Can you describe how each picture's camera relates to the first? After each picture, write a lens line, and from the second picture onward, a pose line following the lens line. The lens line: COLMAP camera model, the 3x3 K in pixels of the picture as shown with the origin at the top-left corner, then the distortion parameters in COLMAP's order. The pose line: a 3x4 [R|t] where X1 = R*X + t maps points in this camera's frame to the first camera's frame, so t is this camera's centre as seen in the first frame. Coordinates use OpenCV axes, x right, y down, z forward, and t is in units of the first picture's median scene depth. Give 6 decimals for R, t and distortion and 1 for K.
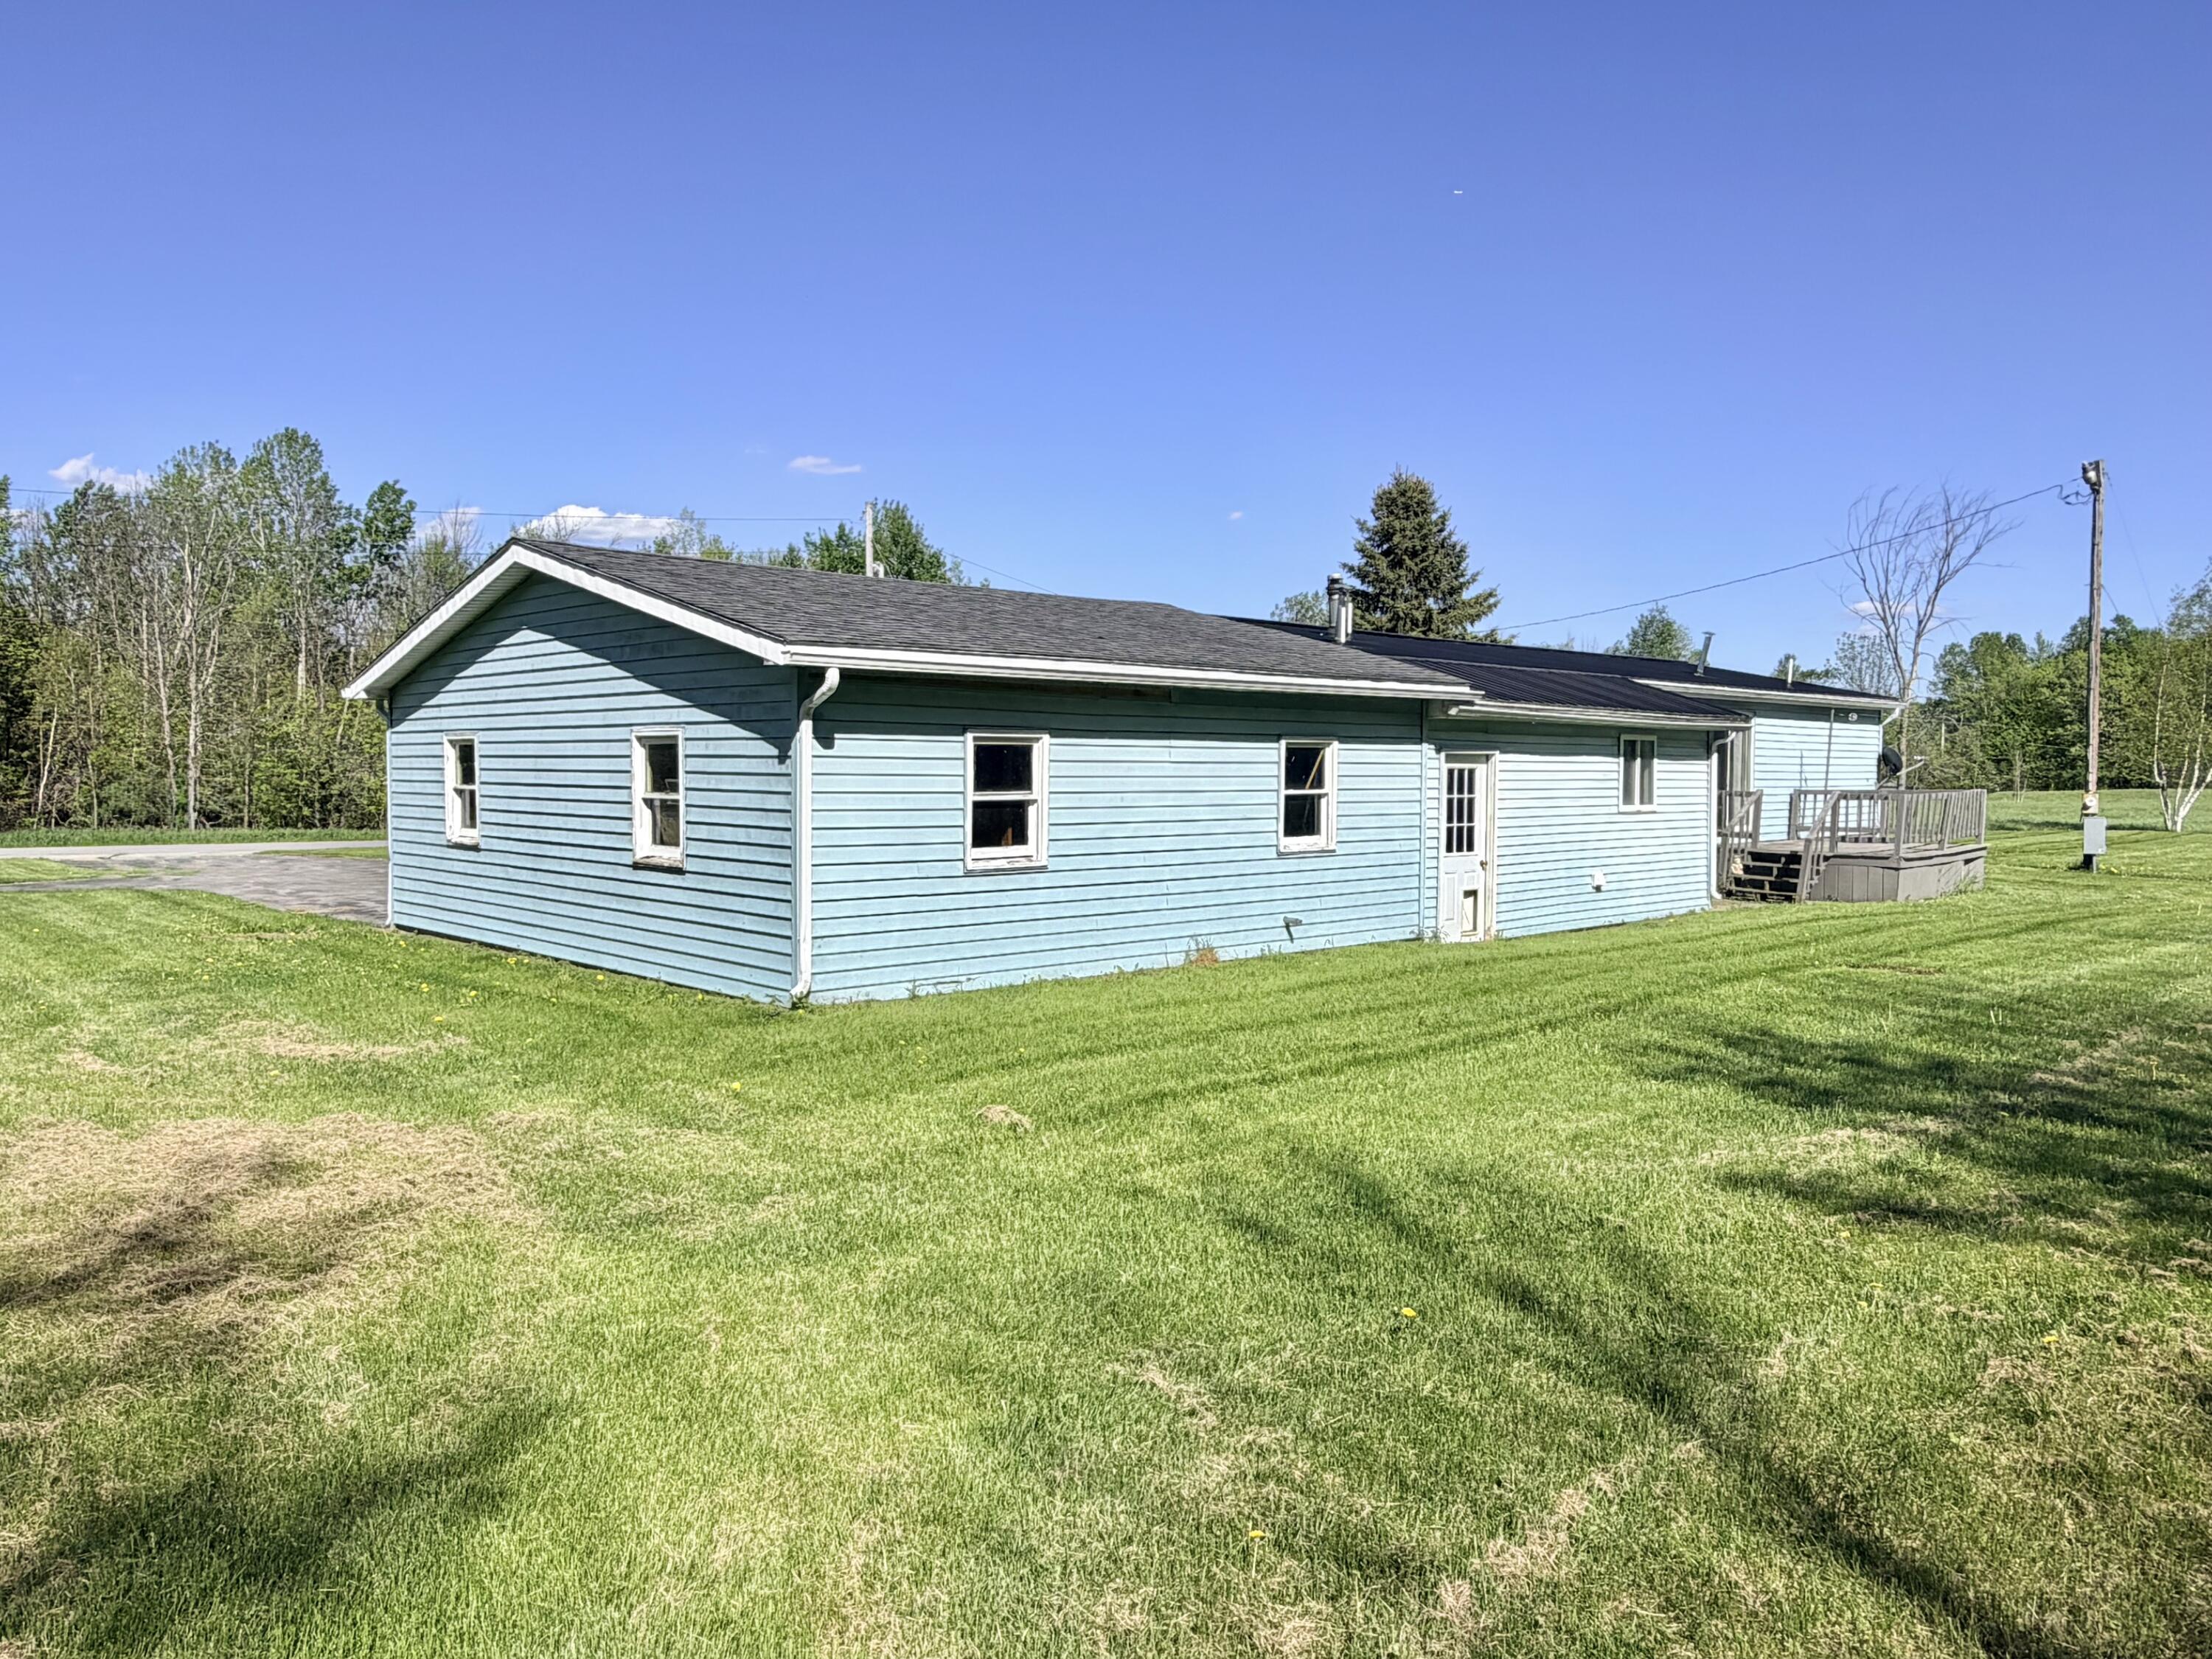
lens RADIAL K [[1548.5, 0, 1106.0], [0, 1548.5, 829.5], [0, 0, 1]] dist [-0.000442, -0.000167]
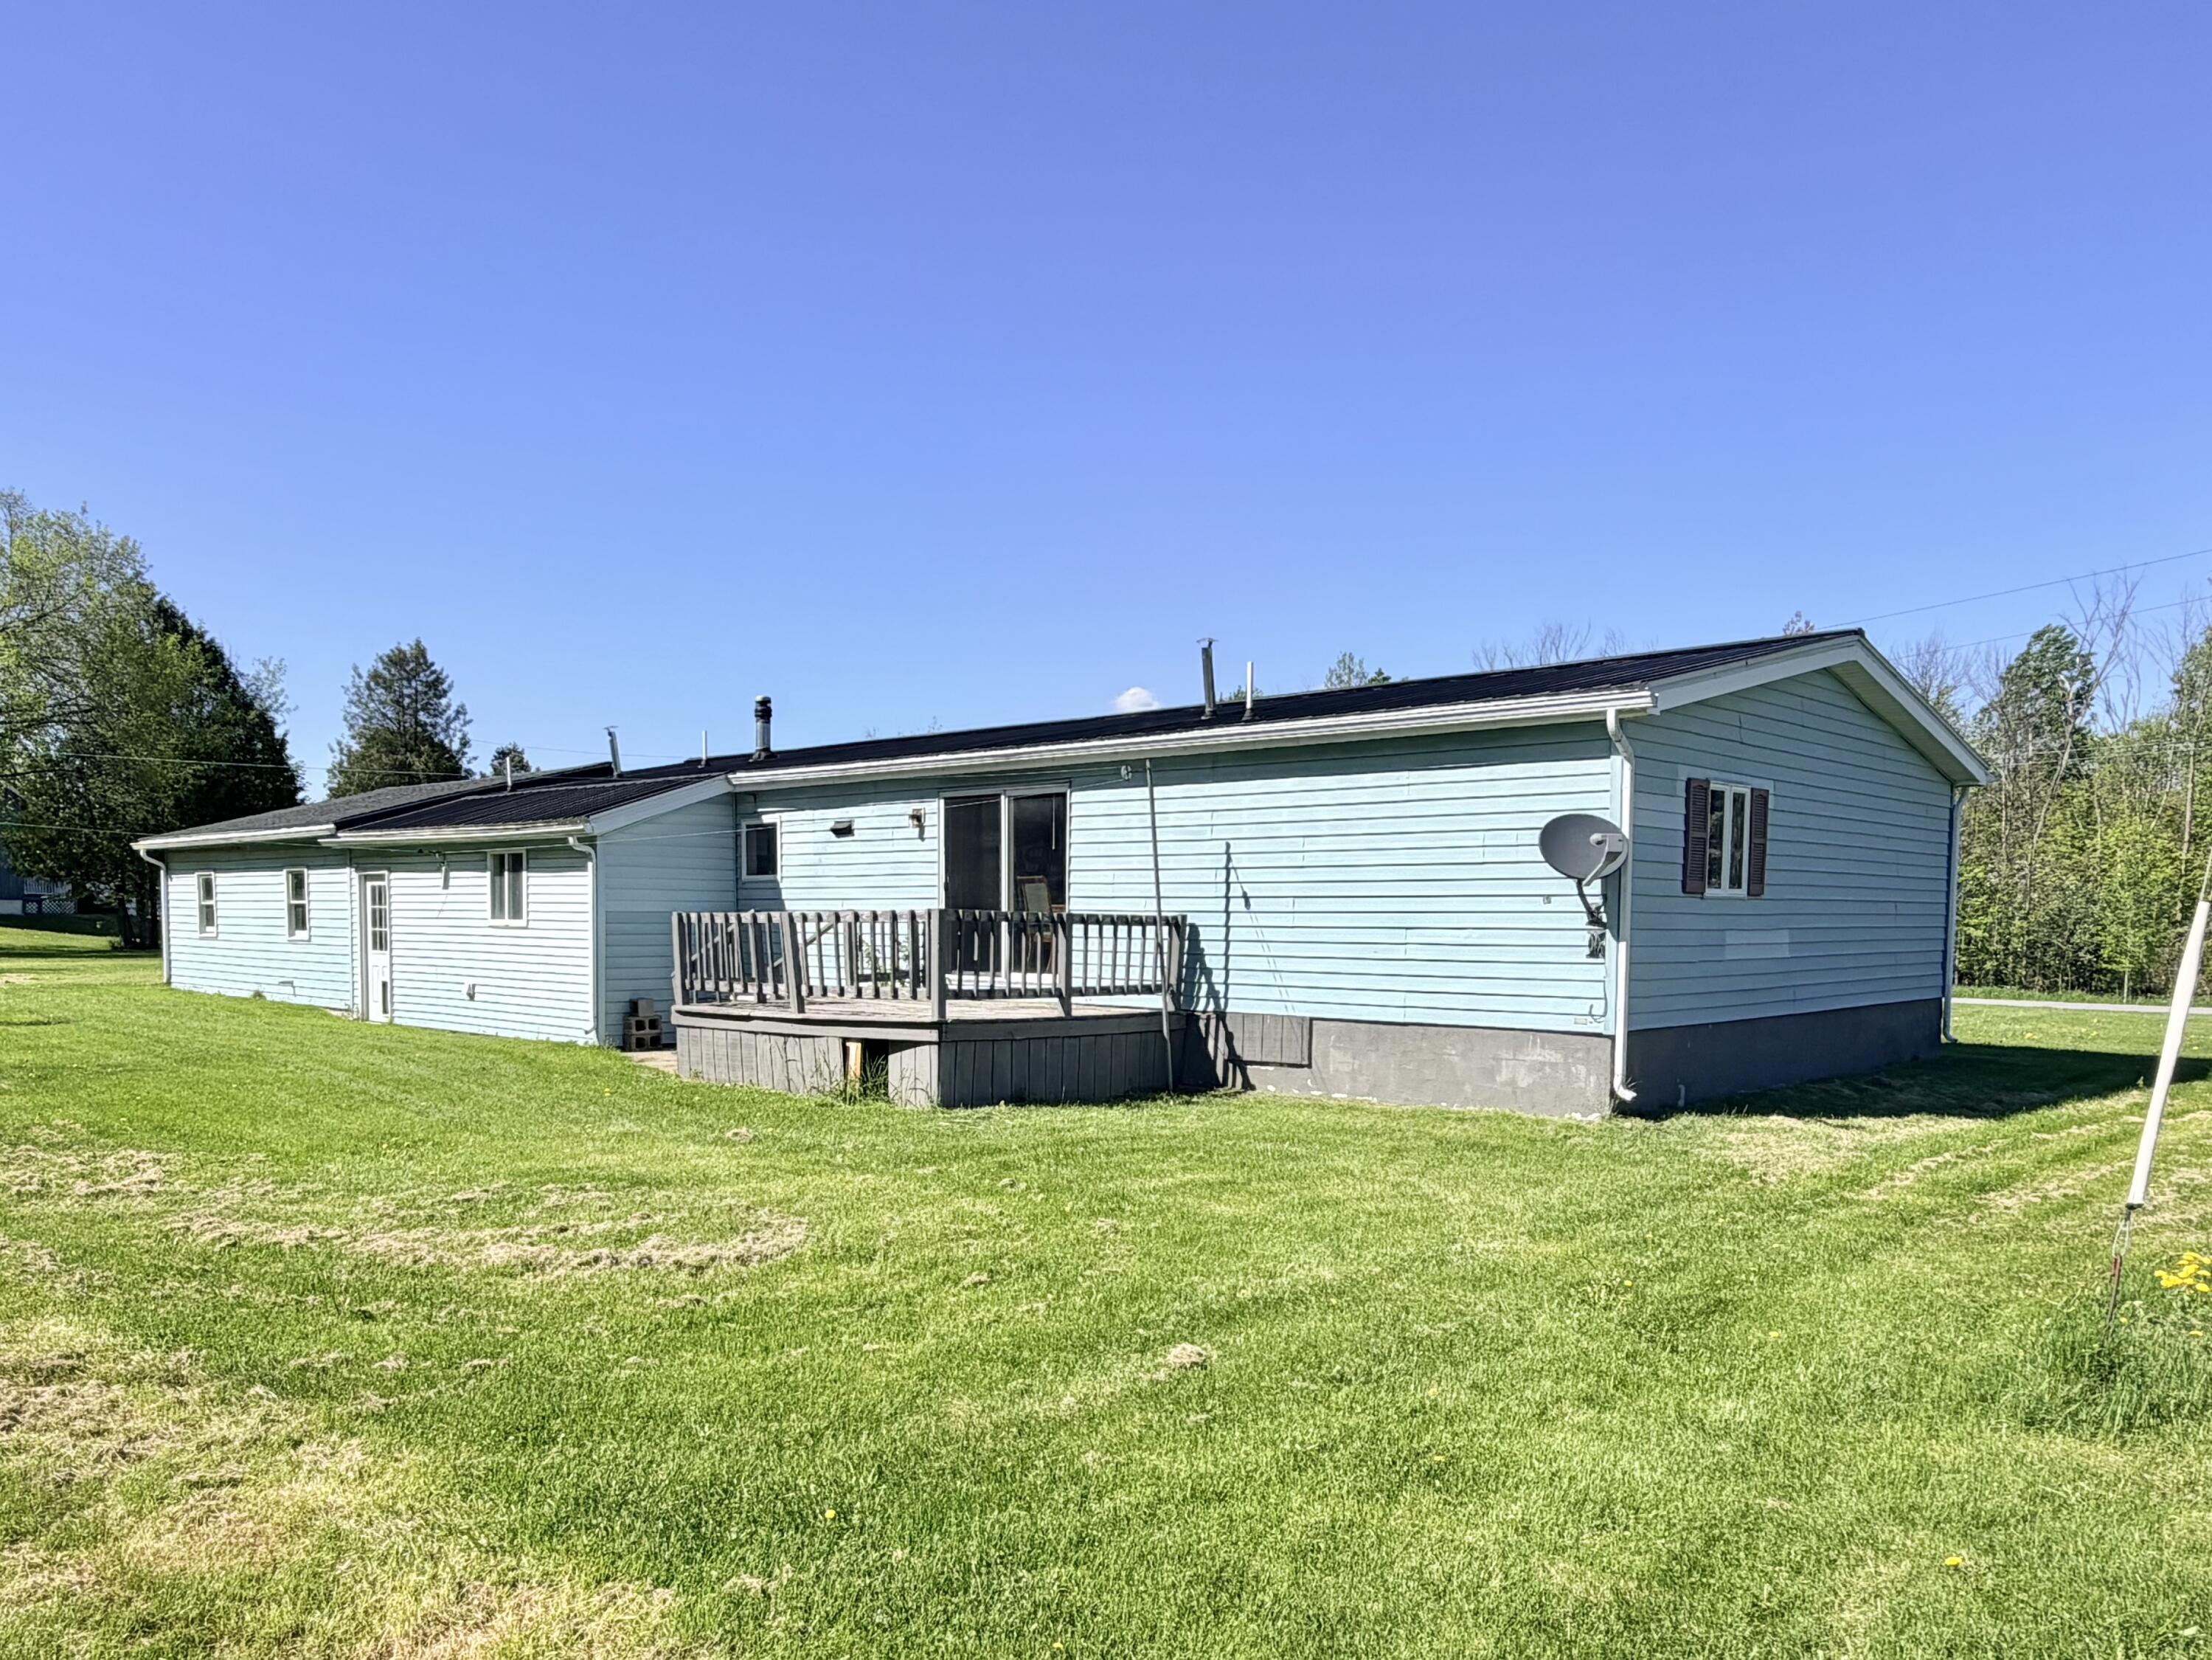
lens RADIAL K [[1635.0, 0, 1106.0], [0, 1635.0, 830.0], [0, 0, 1]] dist [0.003310, 0.002019]
pose [[0.053607, -0.054447, -0.997077, 1.443990], [-0.047554, 0.997240, -0.057012, -0.032339], [0.997429, 0.050471, 0.050870, 1.363354]]
